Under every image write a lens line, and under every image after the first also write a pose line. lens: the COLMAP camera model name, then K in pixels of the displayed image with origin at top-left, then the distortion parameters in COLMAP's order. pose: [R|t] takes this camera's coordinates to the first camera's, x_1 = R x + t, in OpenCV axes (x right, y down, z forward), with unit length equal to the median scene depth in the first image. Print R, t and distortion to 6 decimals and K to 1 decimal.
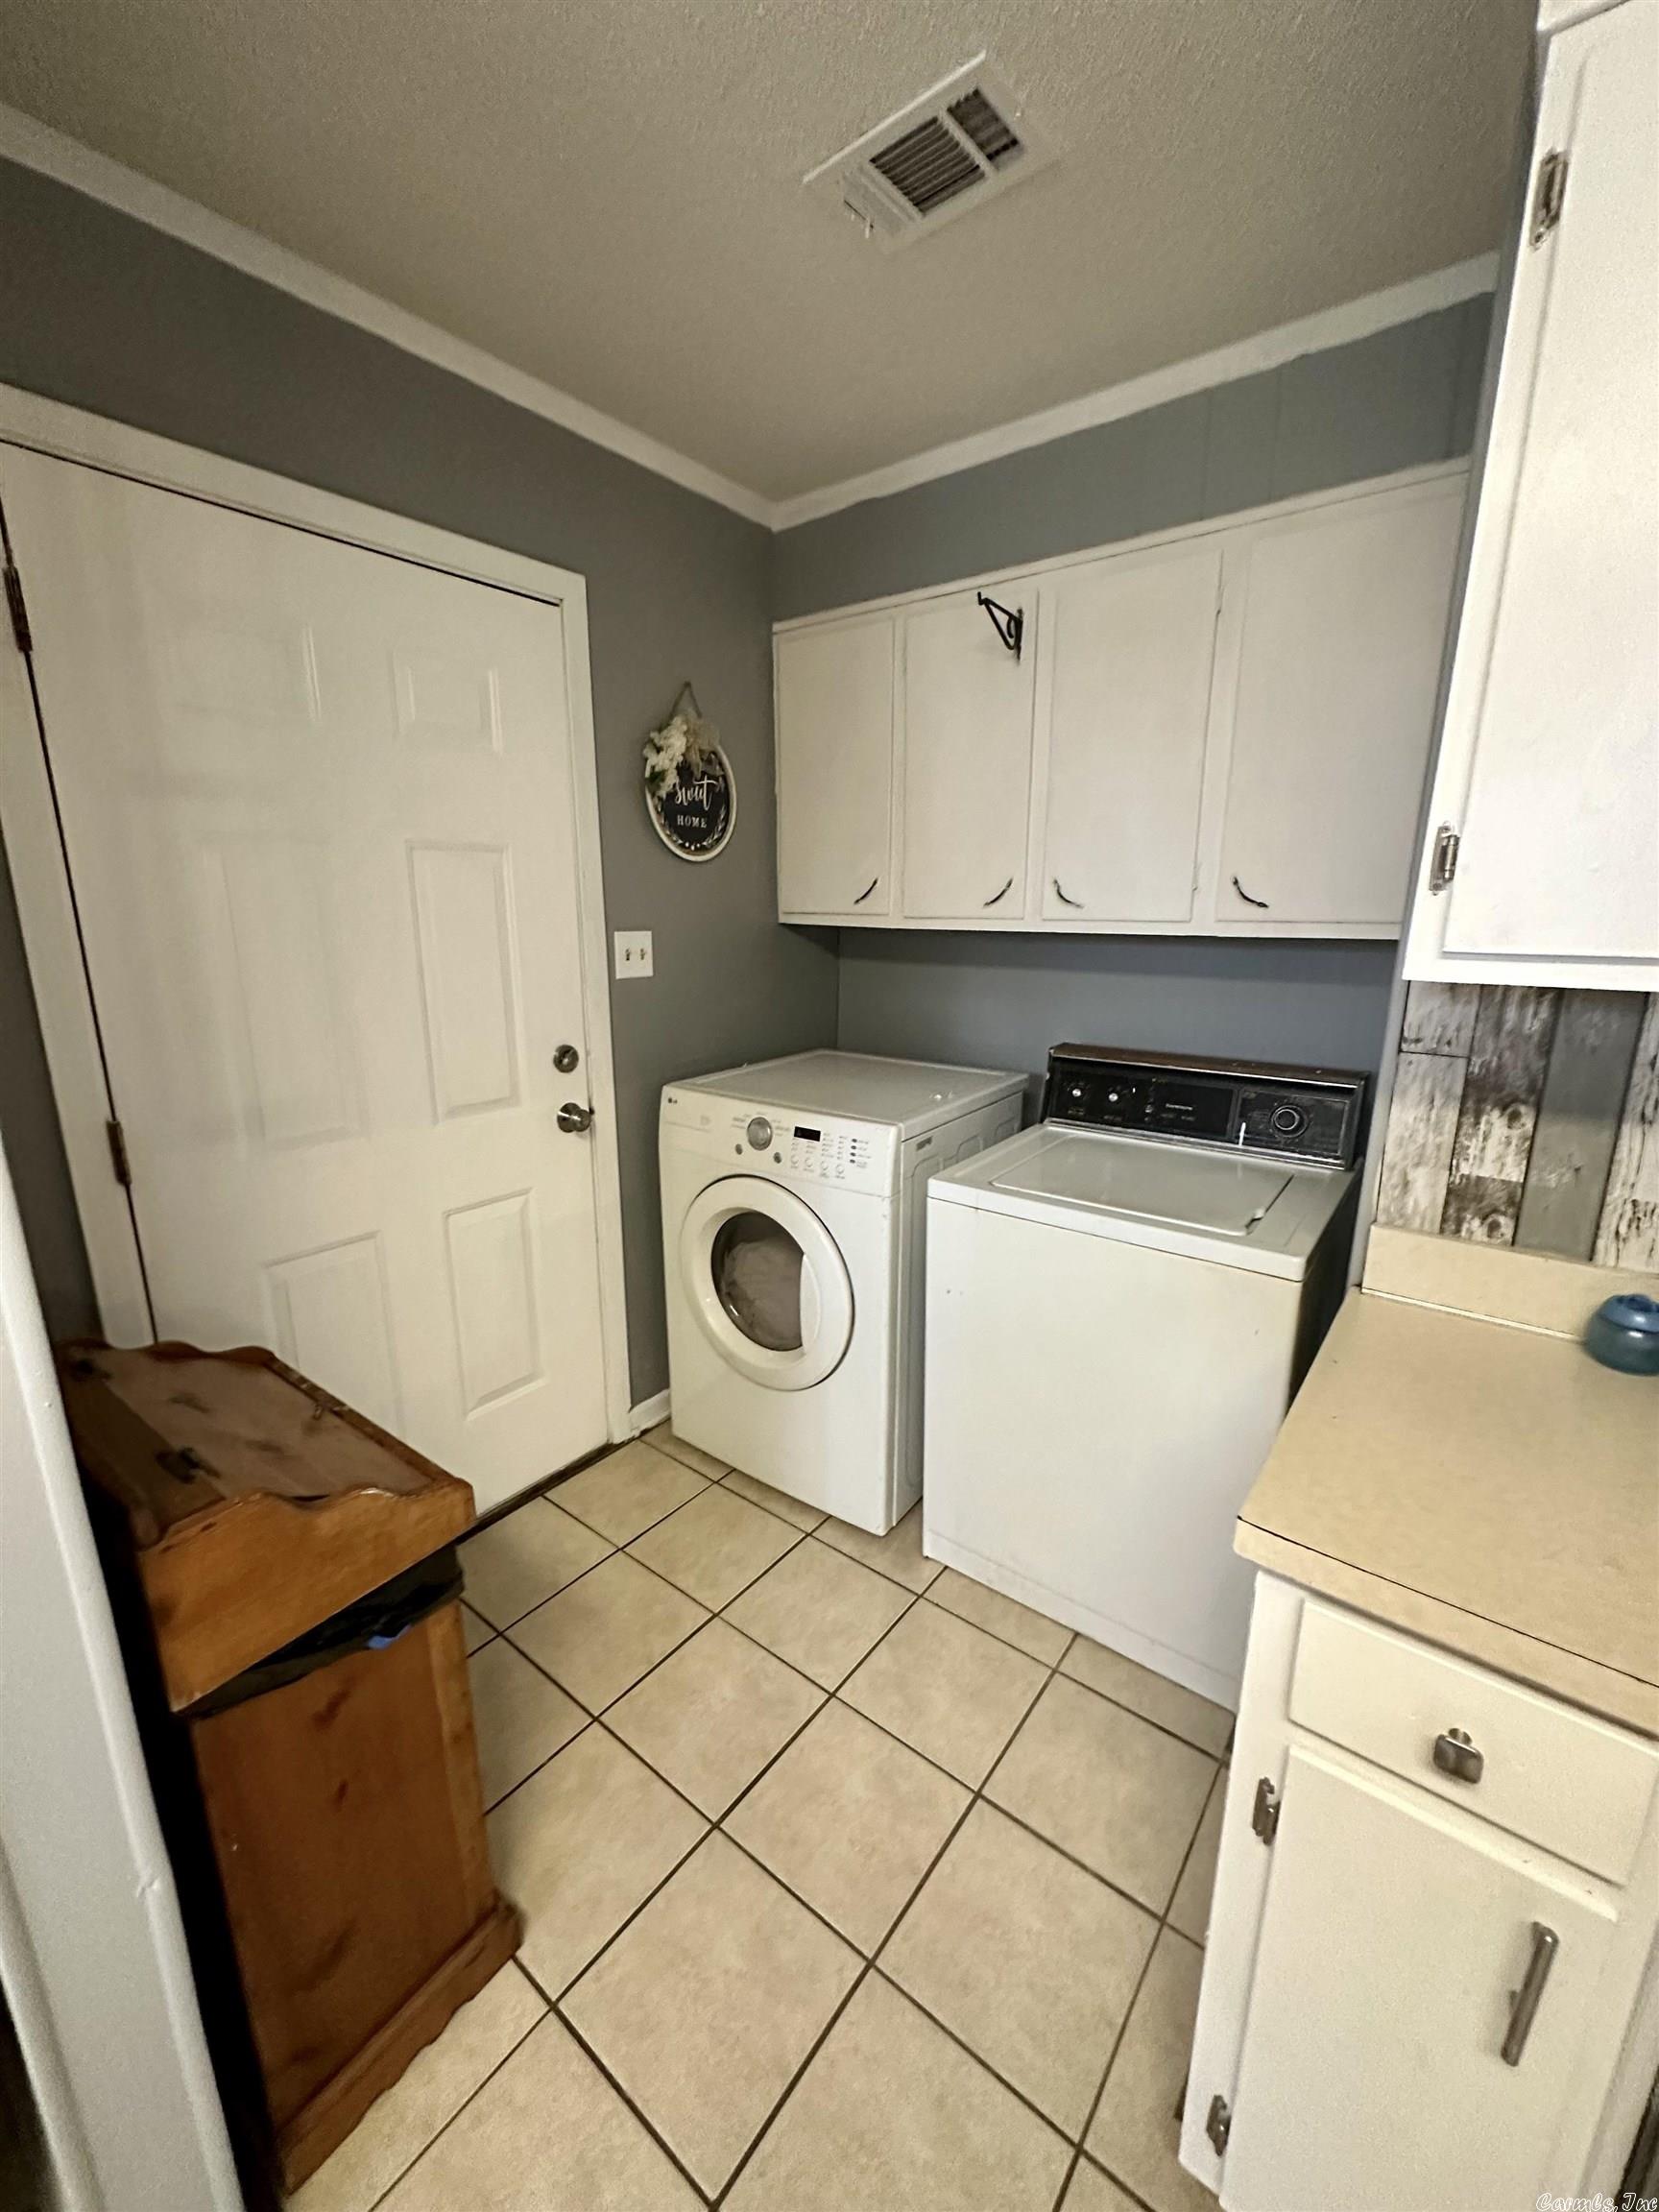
lens RADIAL K [[885.0, 0, 831.9], [0, 885.0, 1107.9], [0, 0, 1]] dist [-0.000404, -0.000051]
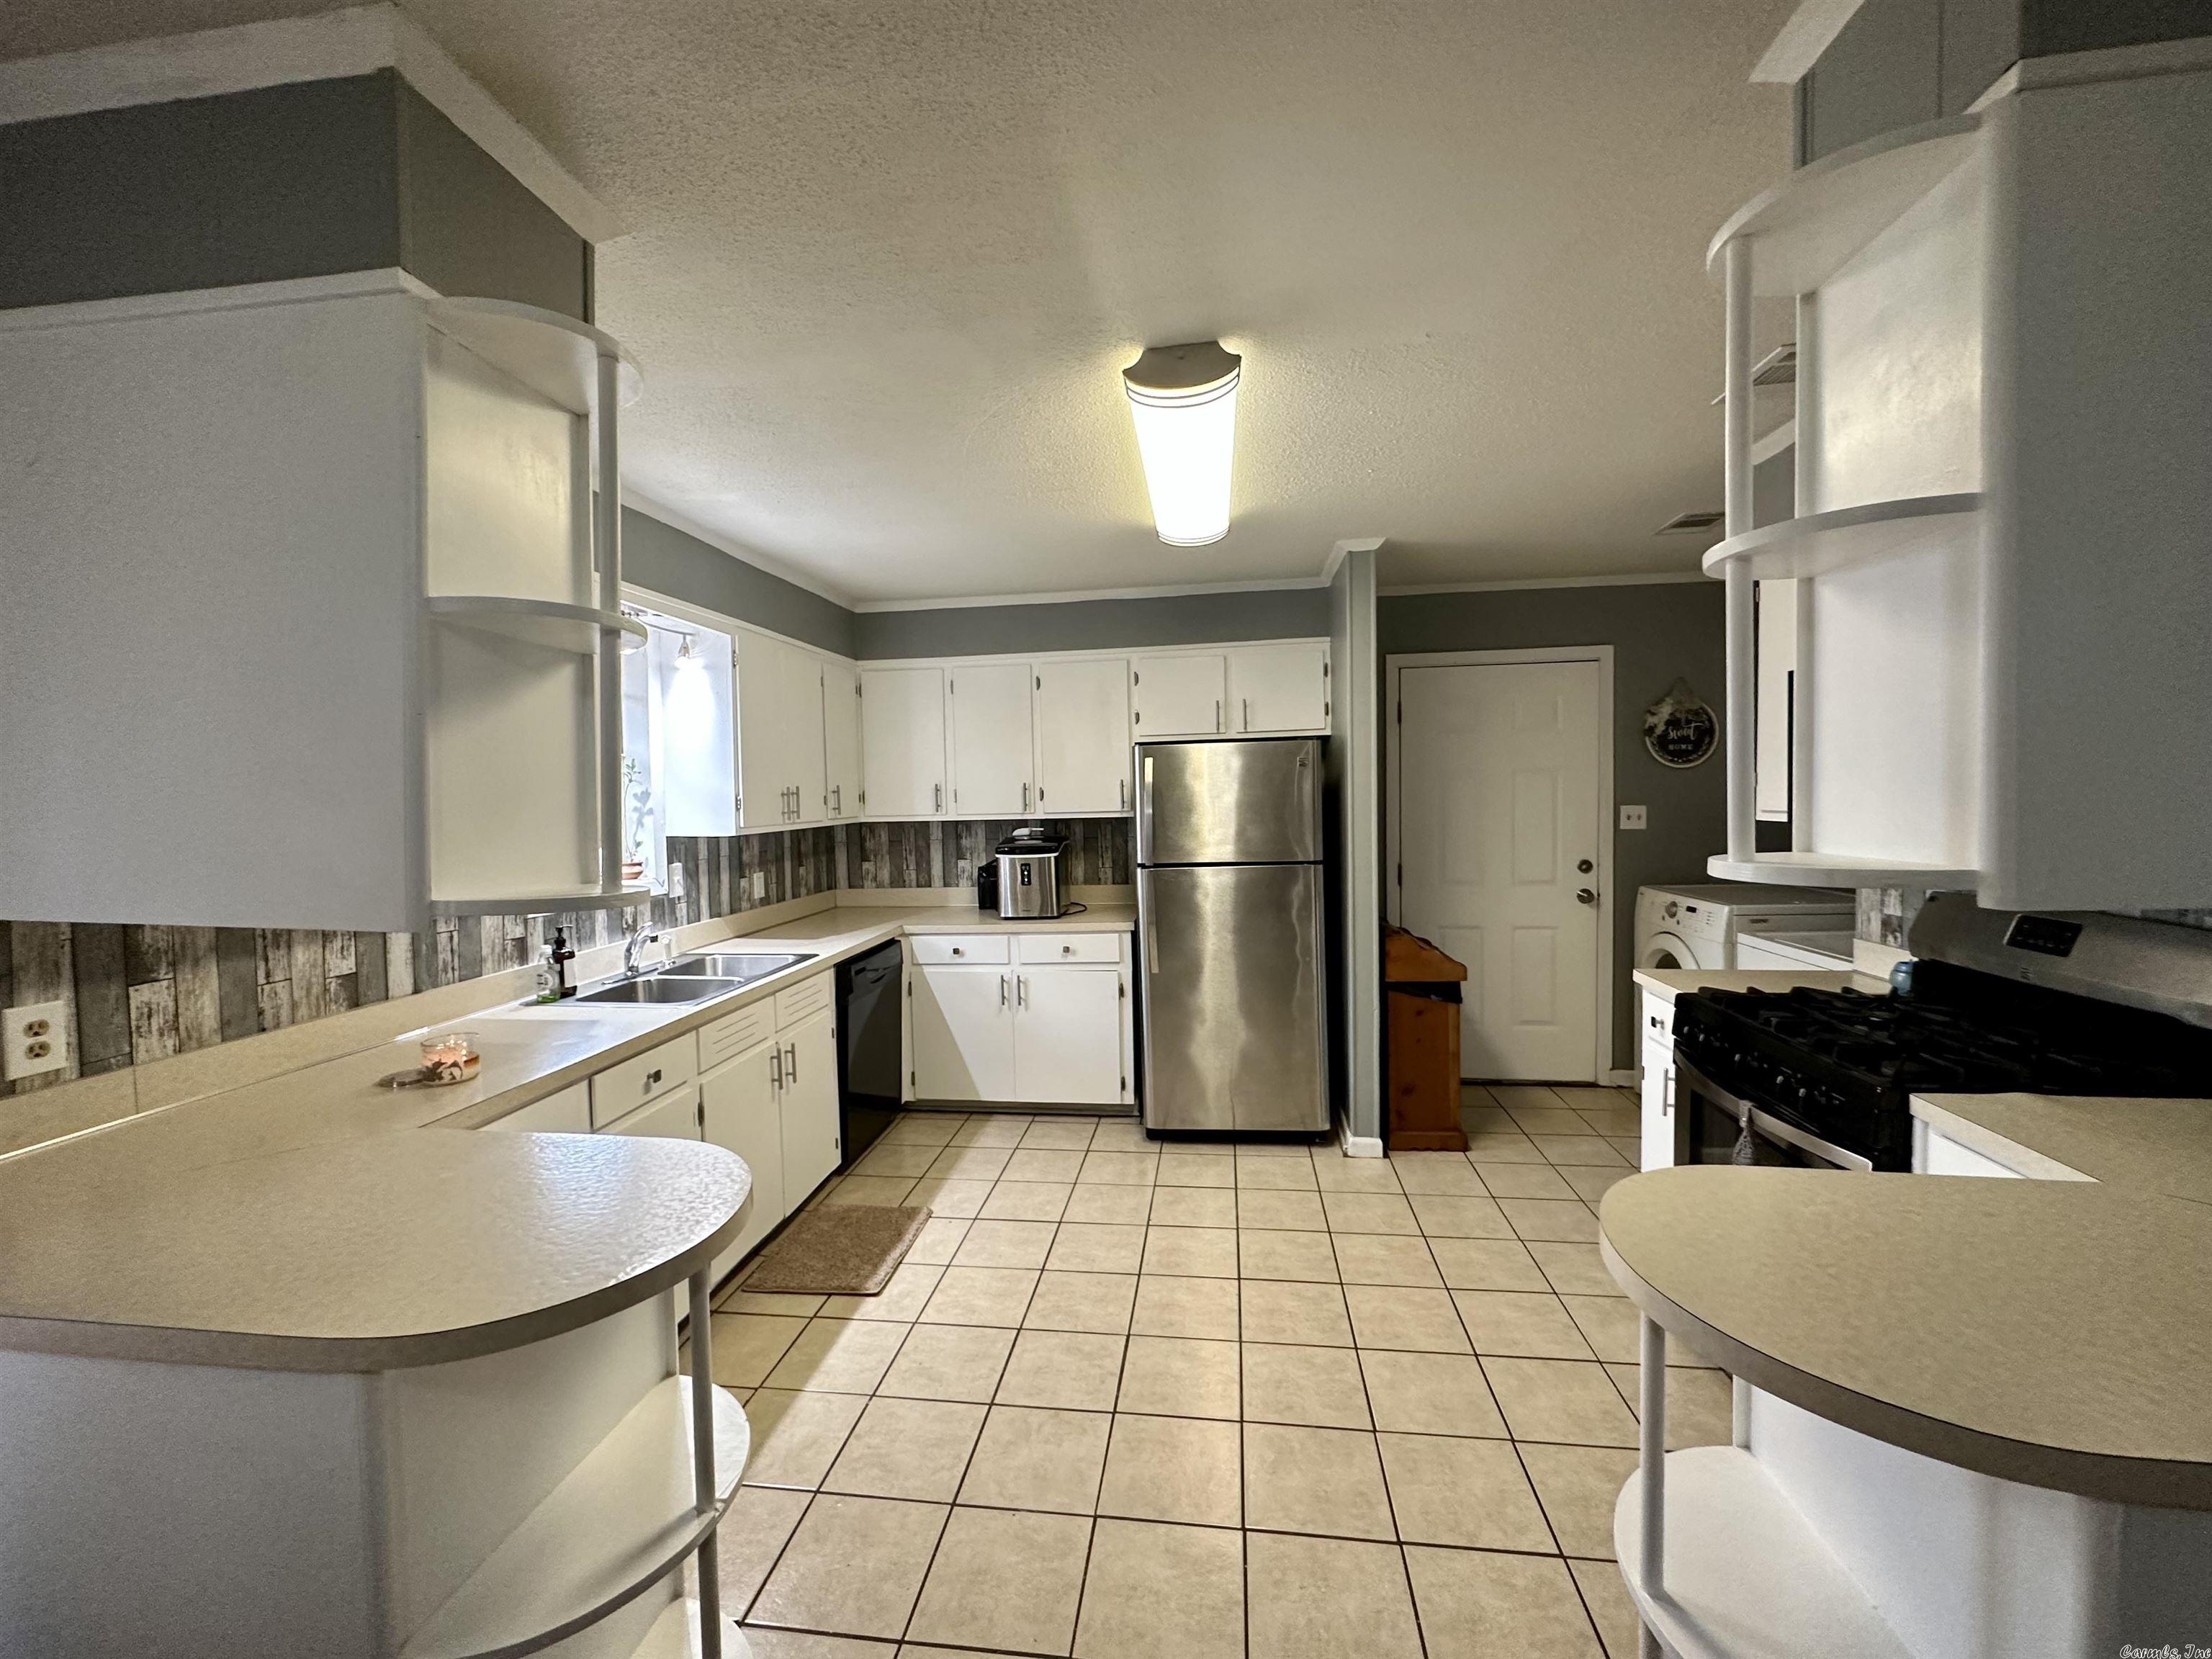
lens RADIAL K [[885.0, 0, 1109.3], [0, 885.0, 829.3], [0, 0, 1]] dist [-0.000404, -0.000051]
pose [[0.510610, 0.027491, -0.859373, 1.601072], [-0.176755, 0.981497, -0.073624, 0.368116], [0.841449, 0.189491, 0.506021, -1.746037]]
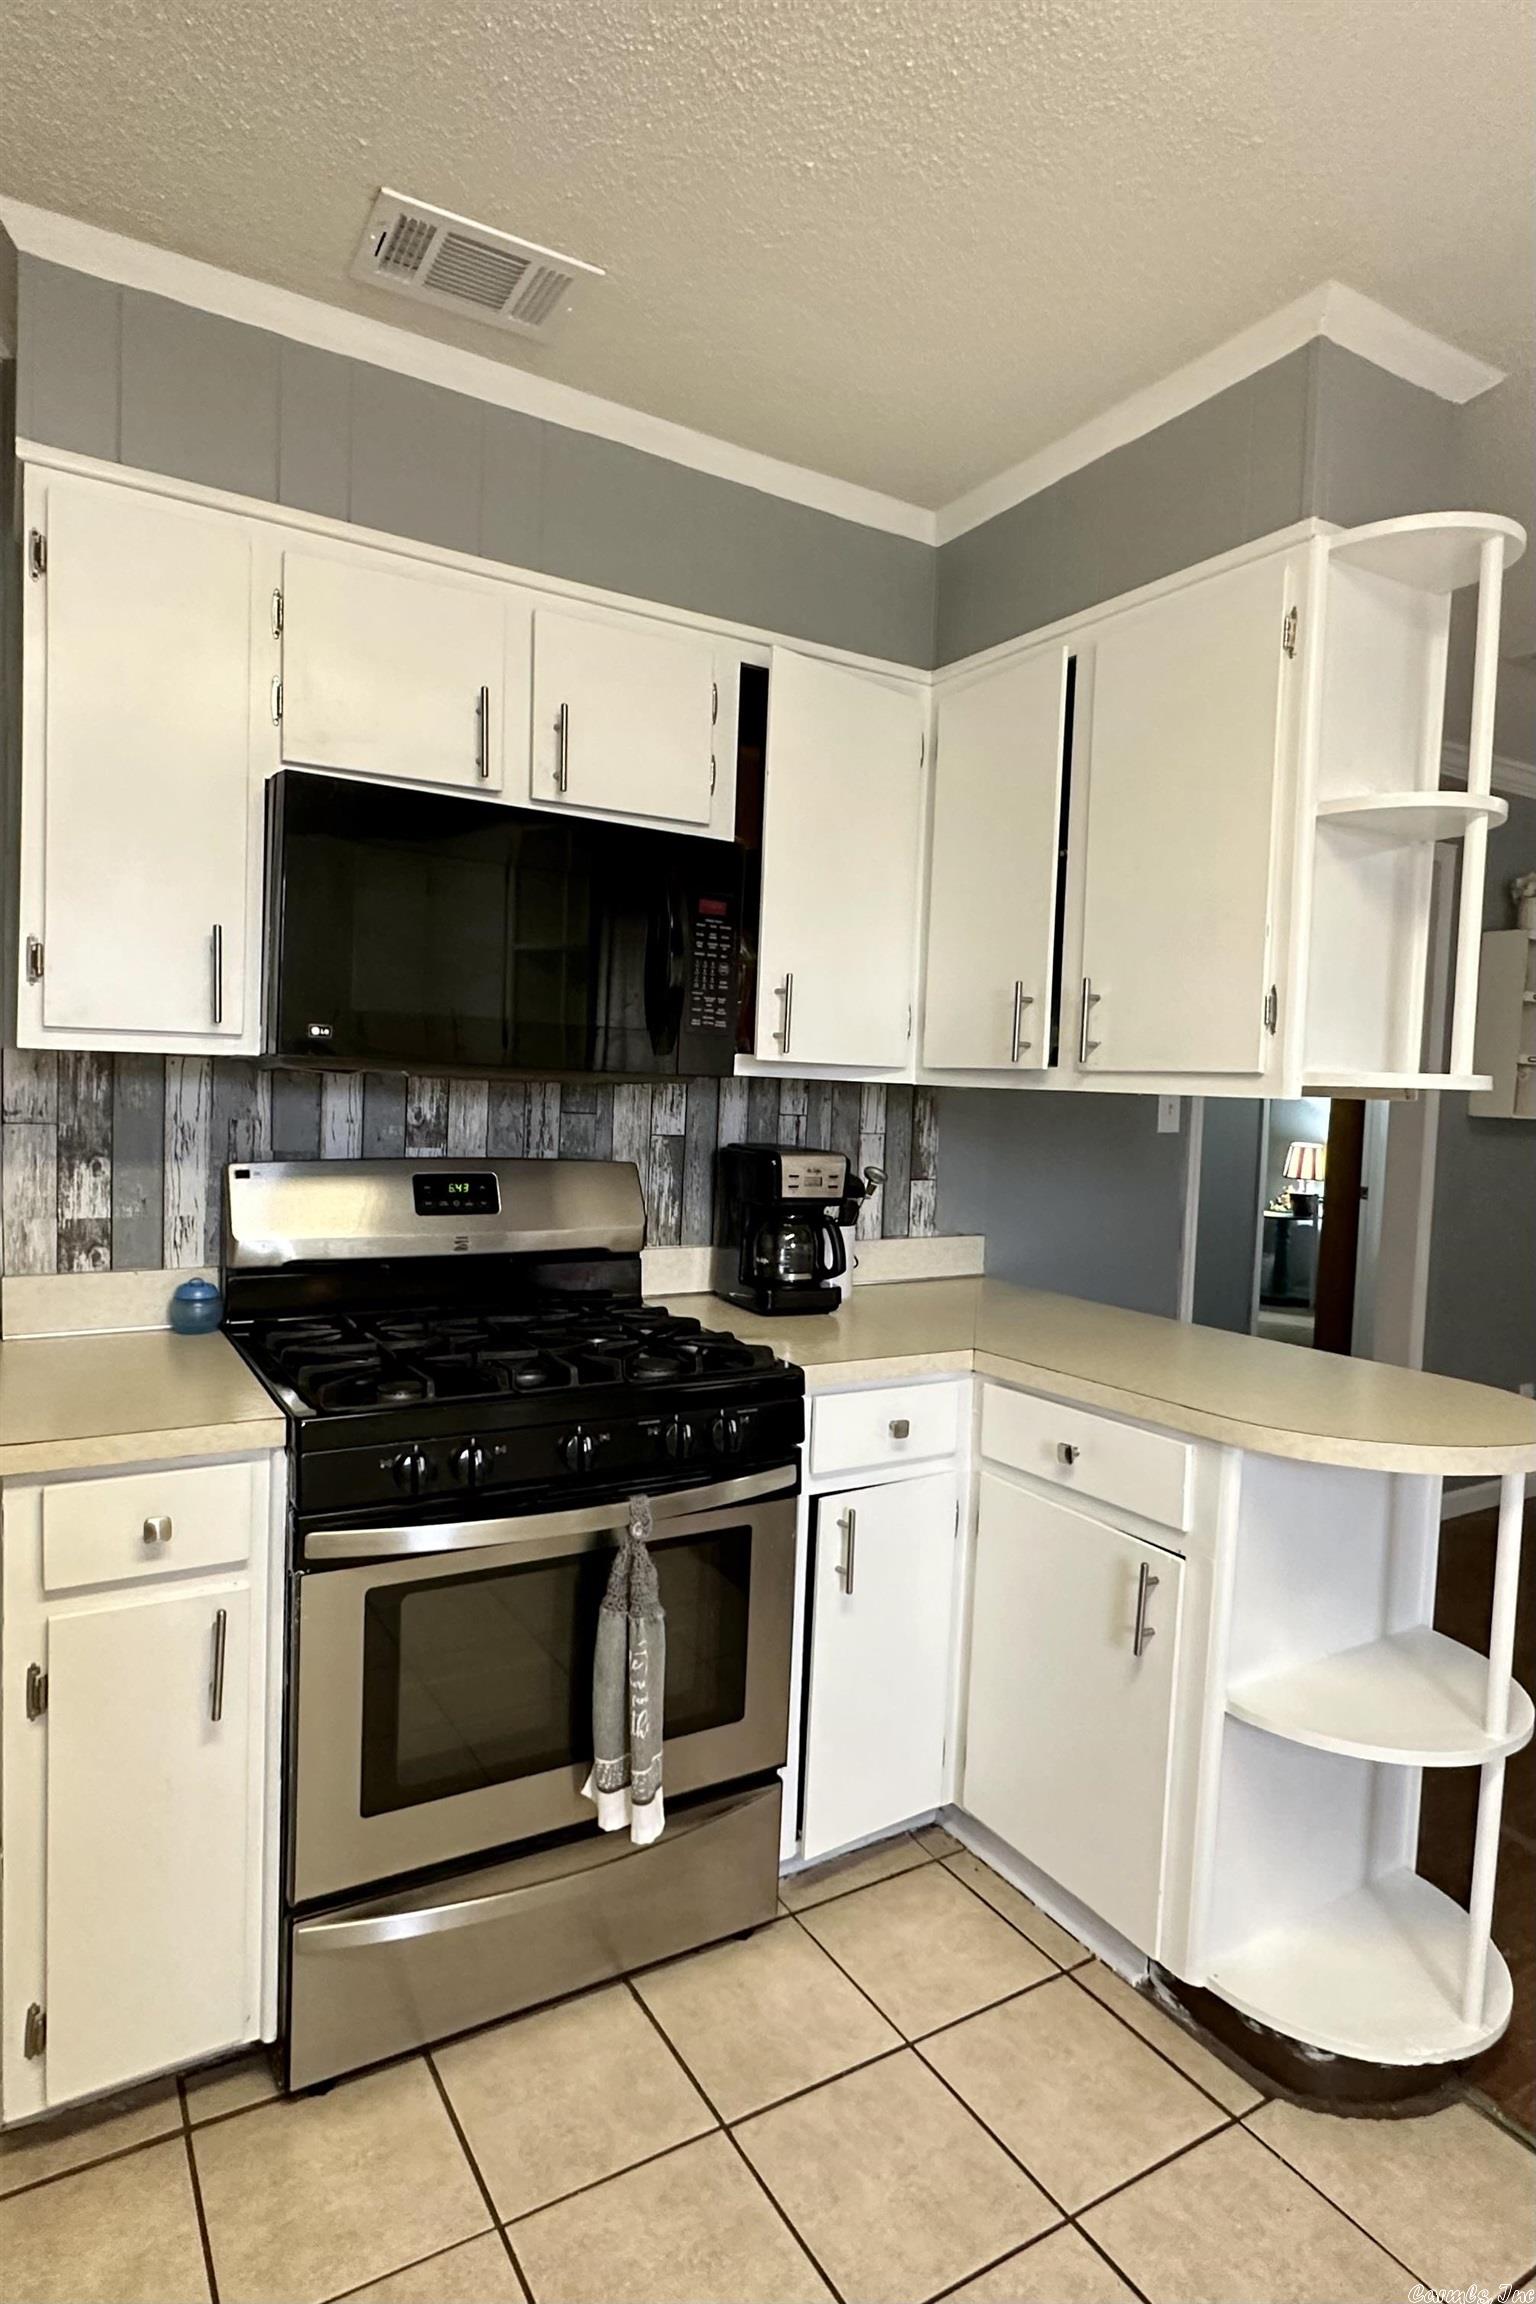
lens RADIAL K [[1245.6, 0, 768.0], [0, 1245.6, 1152.0], [0, 0, 1]] dist [-0.031361, 0.000497]
pose [[0.352599, -0.039527, 0.934939, -0.536617], [0.182943, 0.982740, -0.027447, 0.207376], [-0.917718, 0.180719, 0.353744, -0.510711]]
